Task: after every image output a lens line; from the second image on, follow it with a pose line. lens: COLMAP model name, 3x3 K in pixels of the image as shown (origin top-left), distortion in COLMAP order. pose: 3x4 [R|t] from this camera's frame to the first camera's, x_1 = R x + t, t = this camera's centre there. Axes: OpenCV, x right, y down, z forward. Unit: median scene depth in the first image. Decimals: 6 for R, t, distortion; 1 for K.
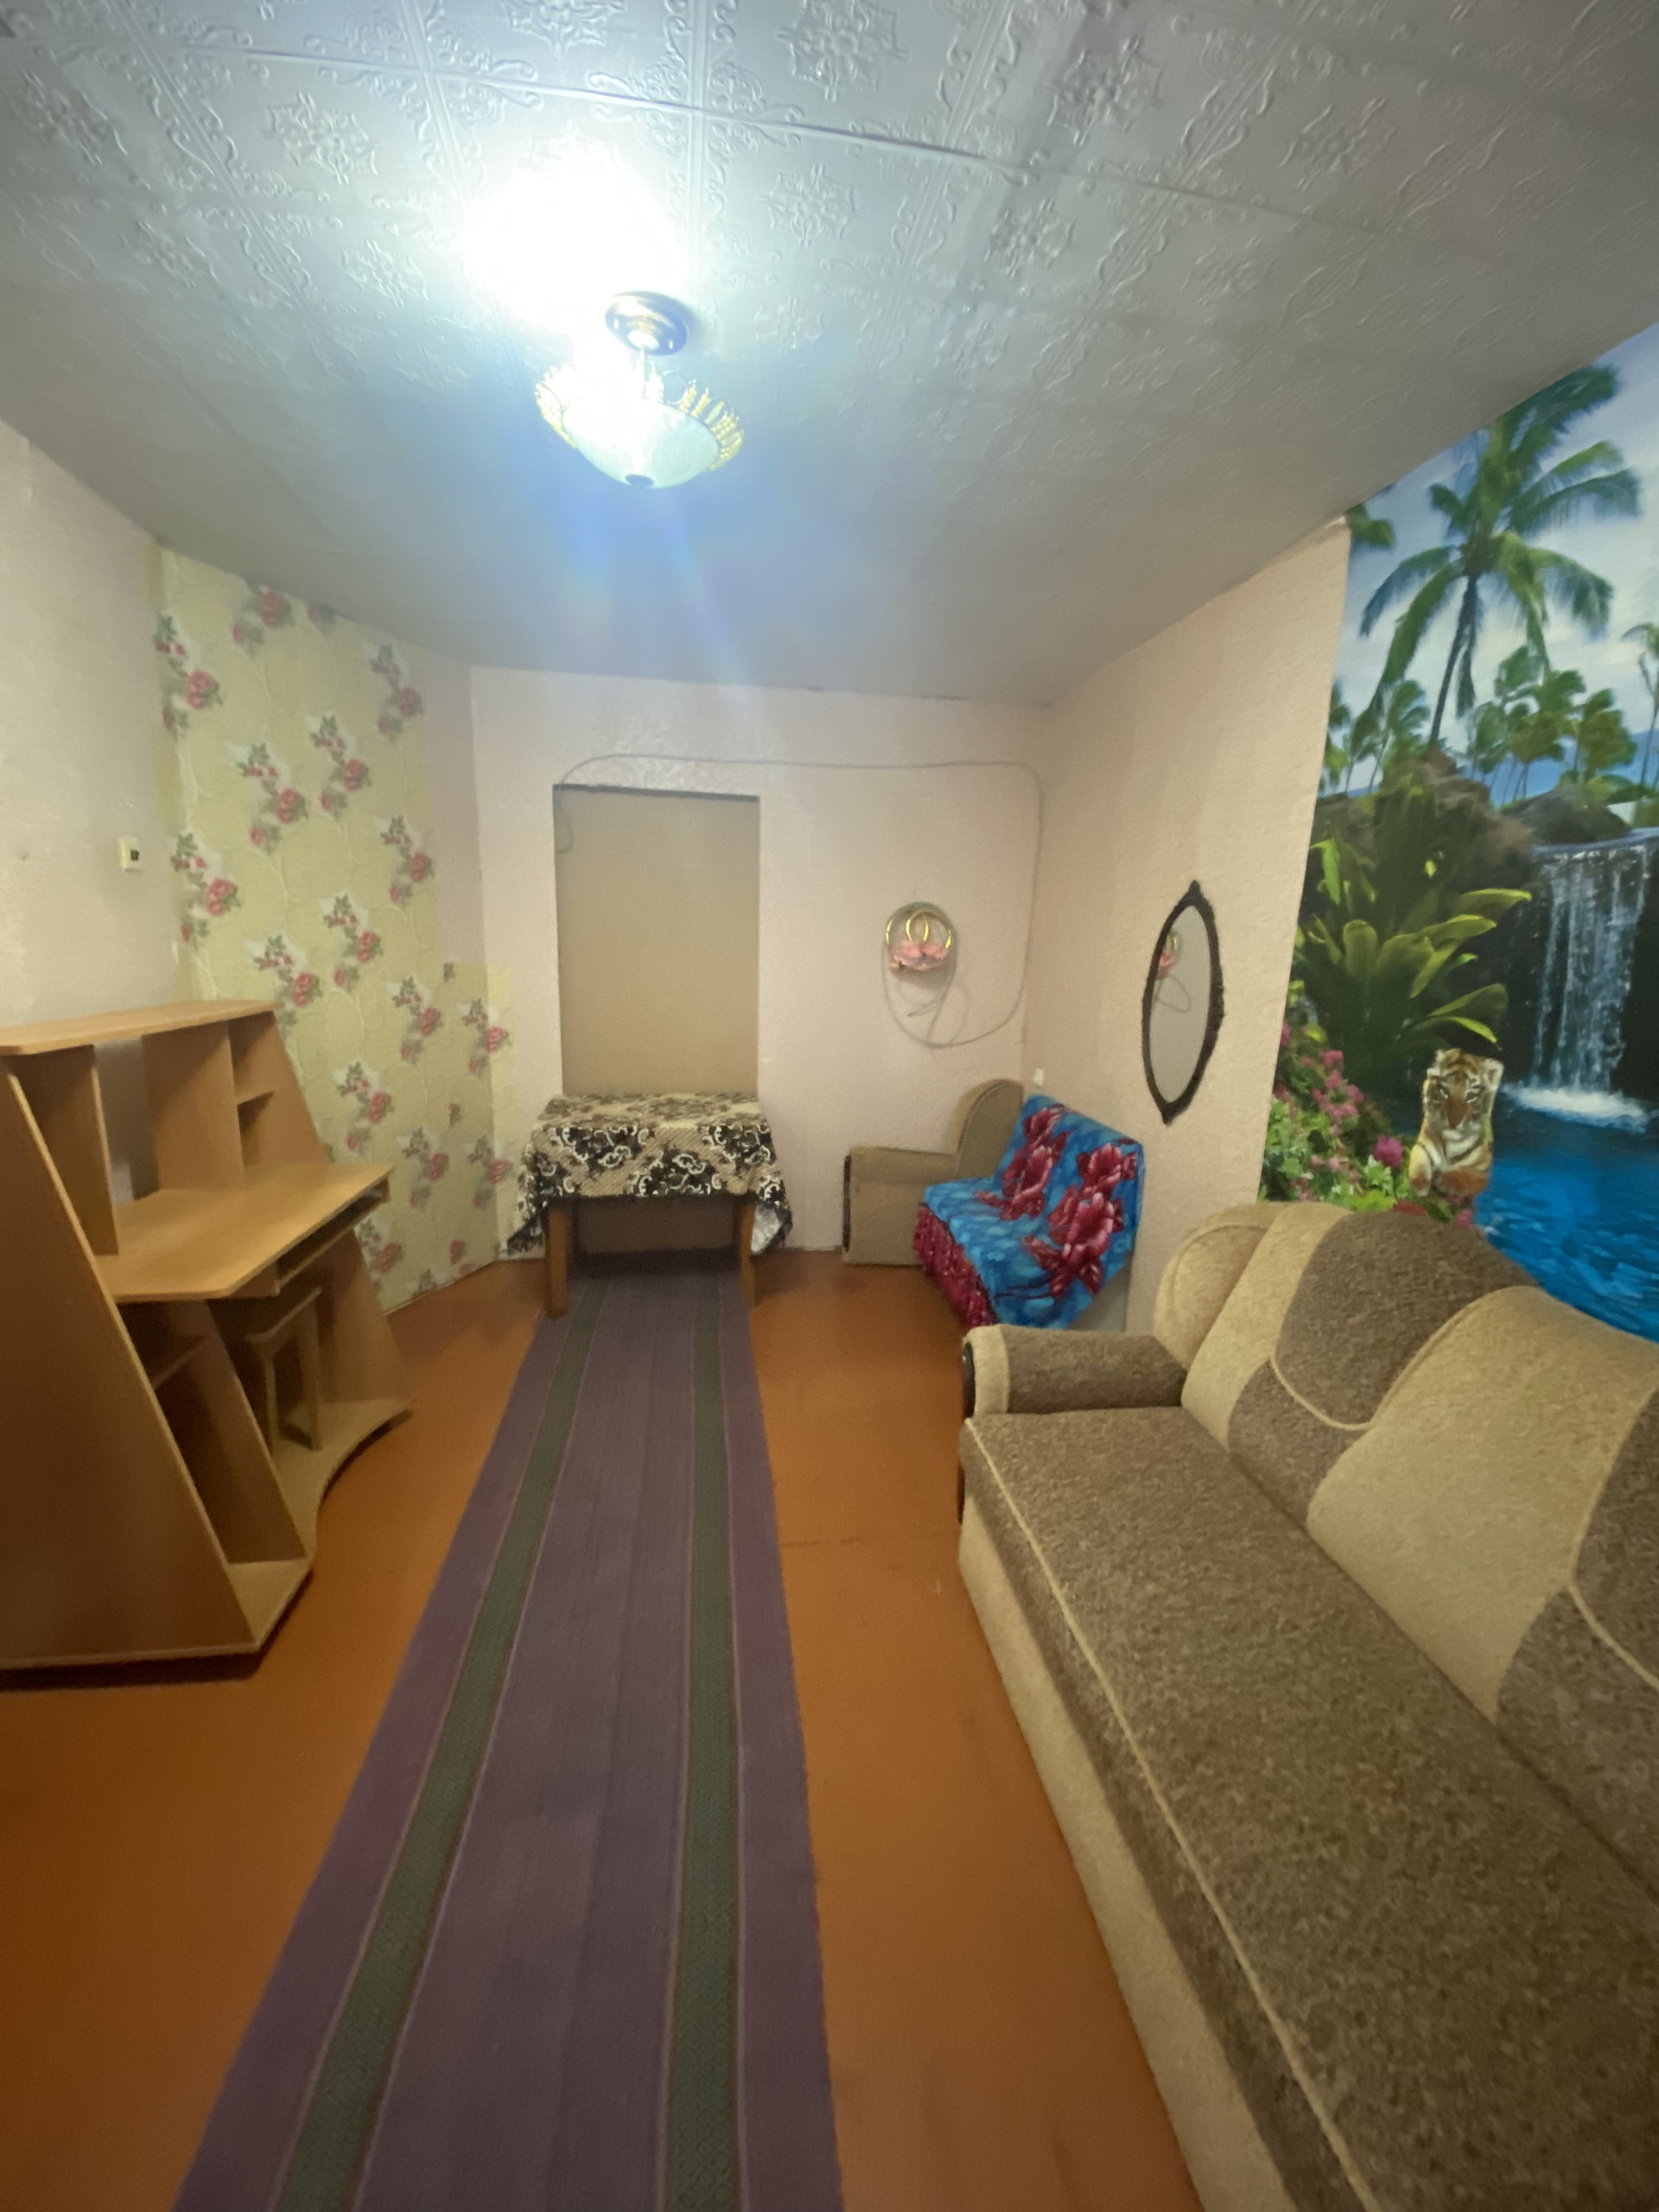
lens RADIAL K [[896.4, 0, 826.1], [0, 896.4, 1111.2], [0, 0, 1]] dist [-0.032445, -0.001218]
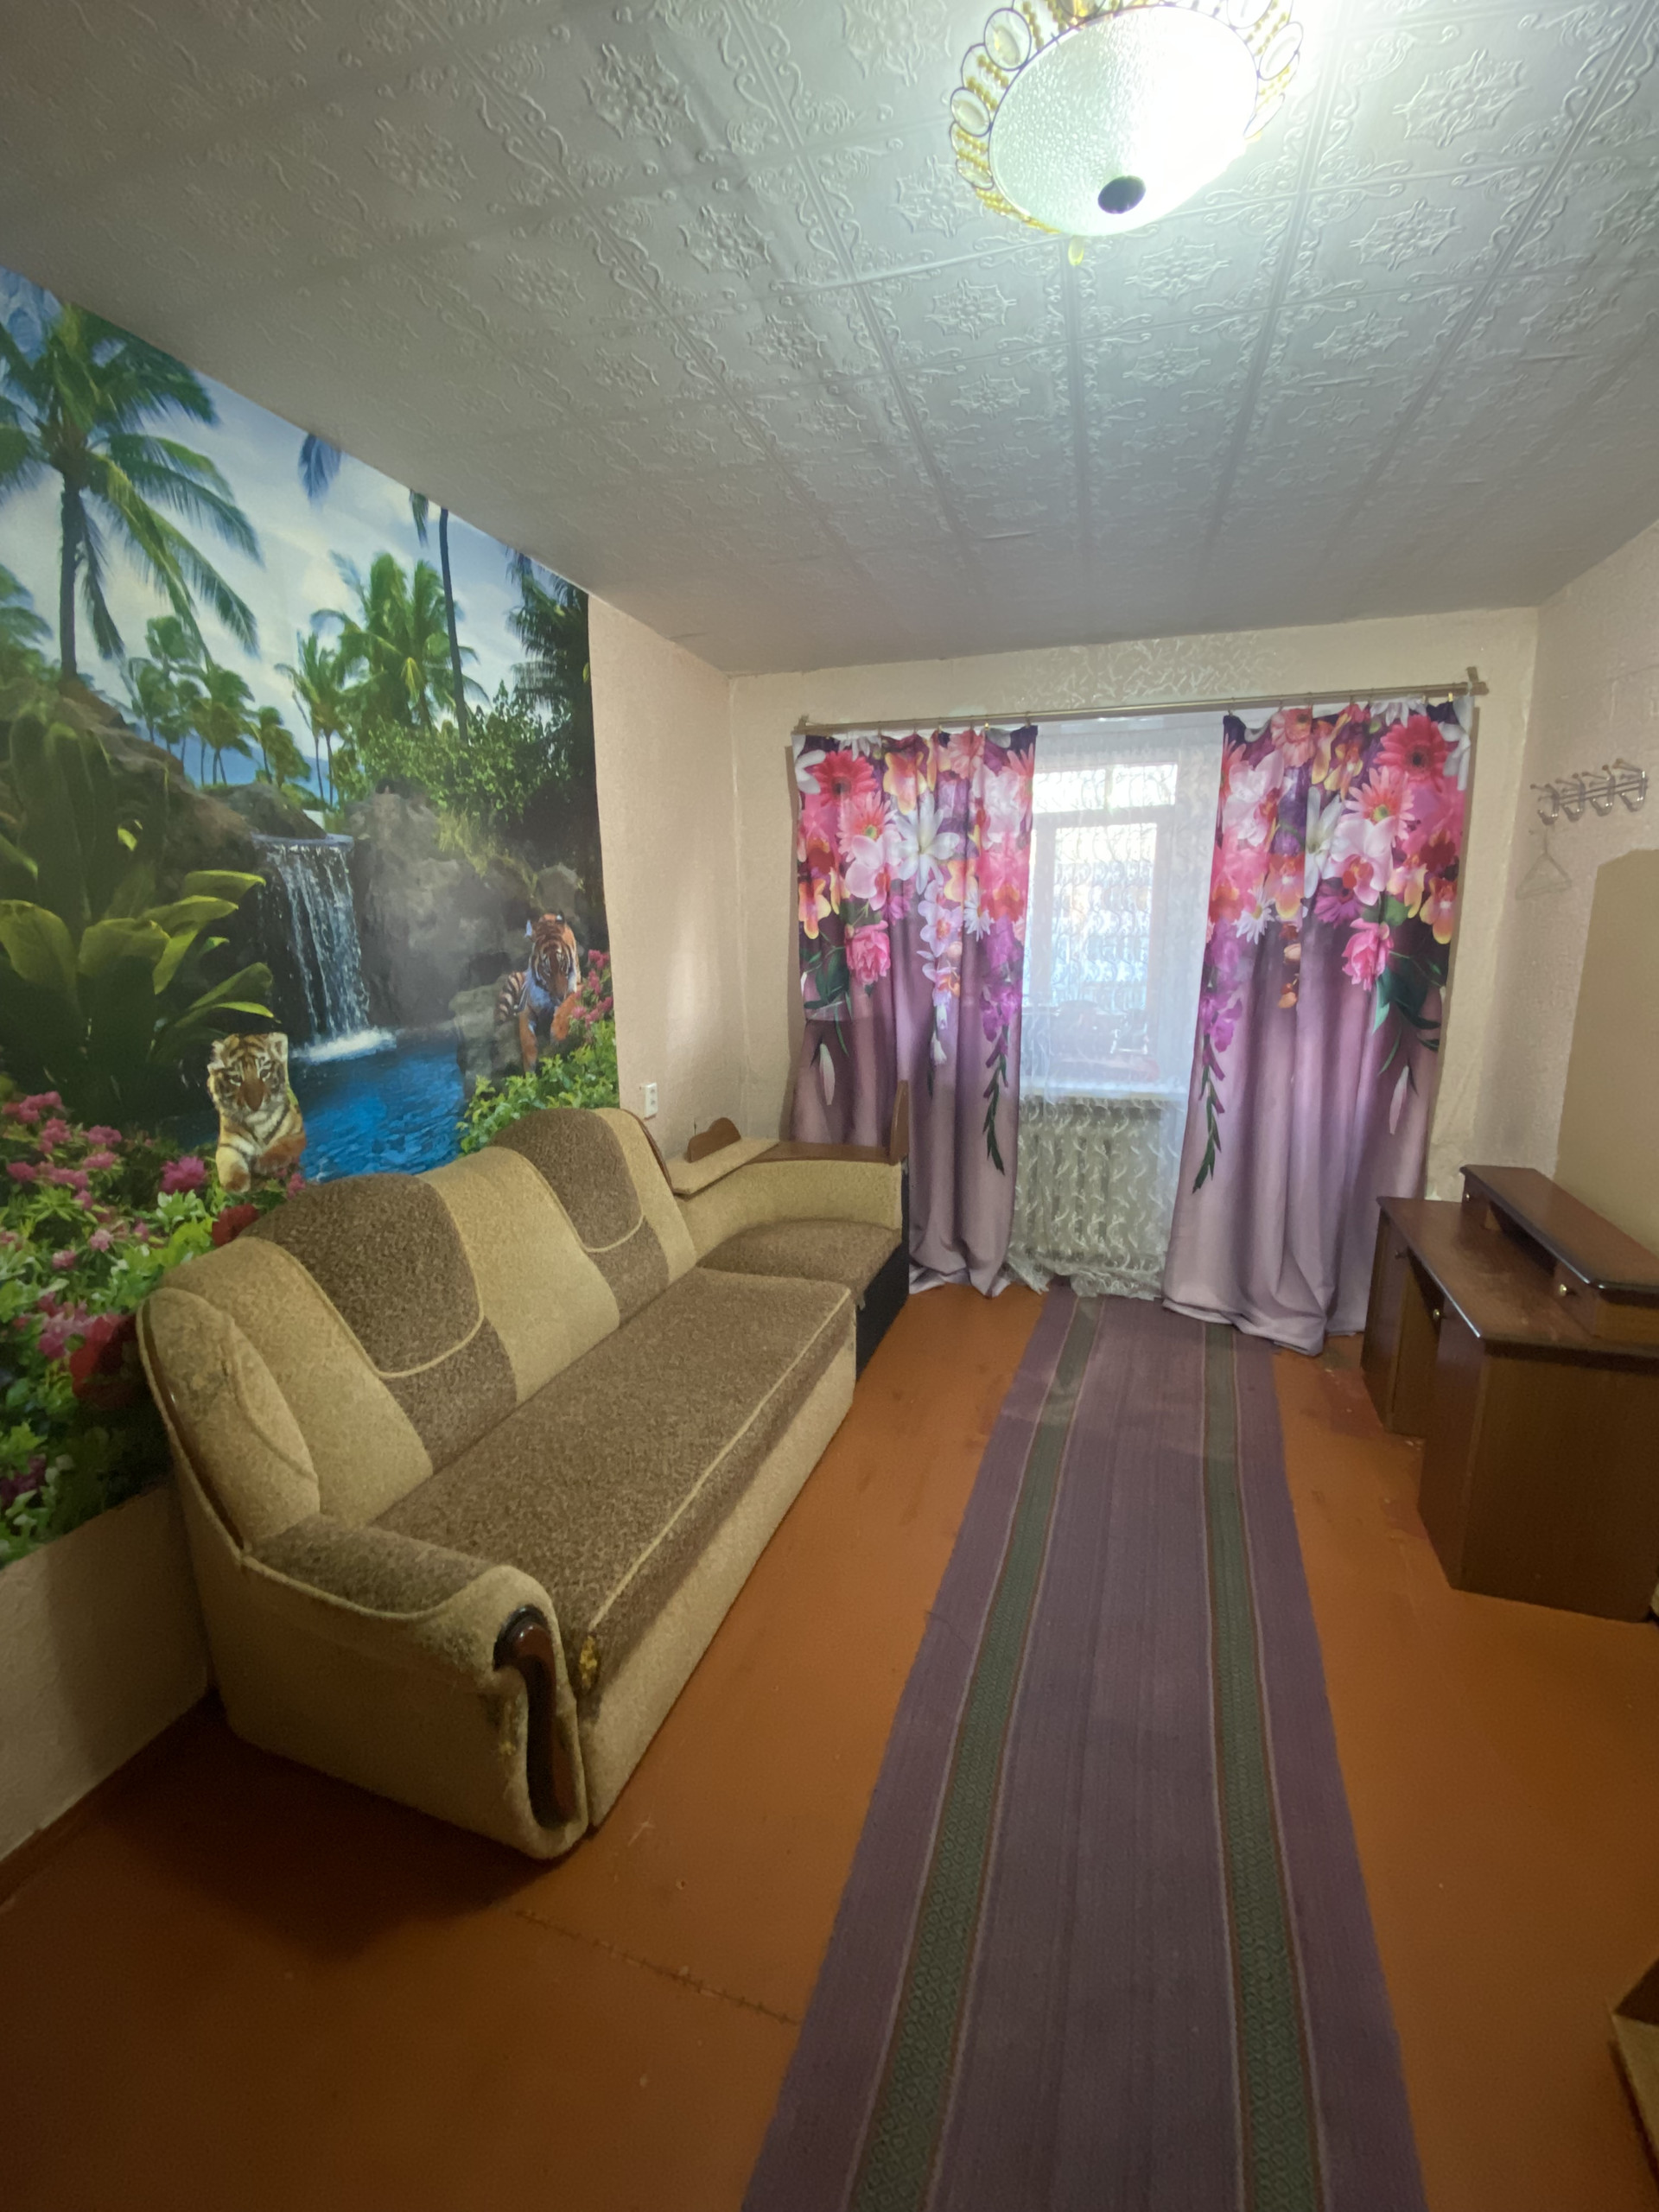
lens RADIAL K [[896.4, 0, 825.3], [0, 896.4, 1112.1], [0, 0, 1]] dist [-0.032445, -0.001218]
pose [[-0.895373, -0.116886, 0.429703, -0.310350], [0.069840, 0.916139, 0.394730, -0.342873], [-0.439806, 0.383441, -0.812123, 1.588137]]
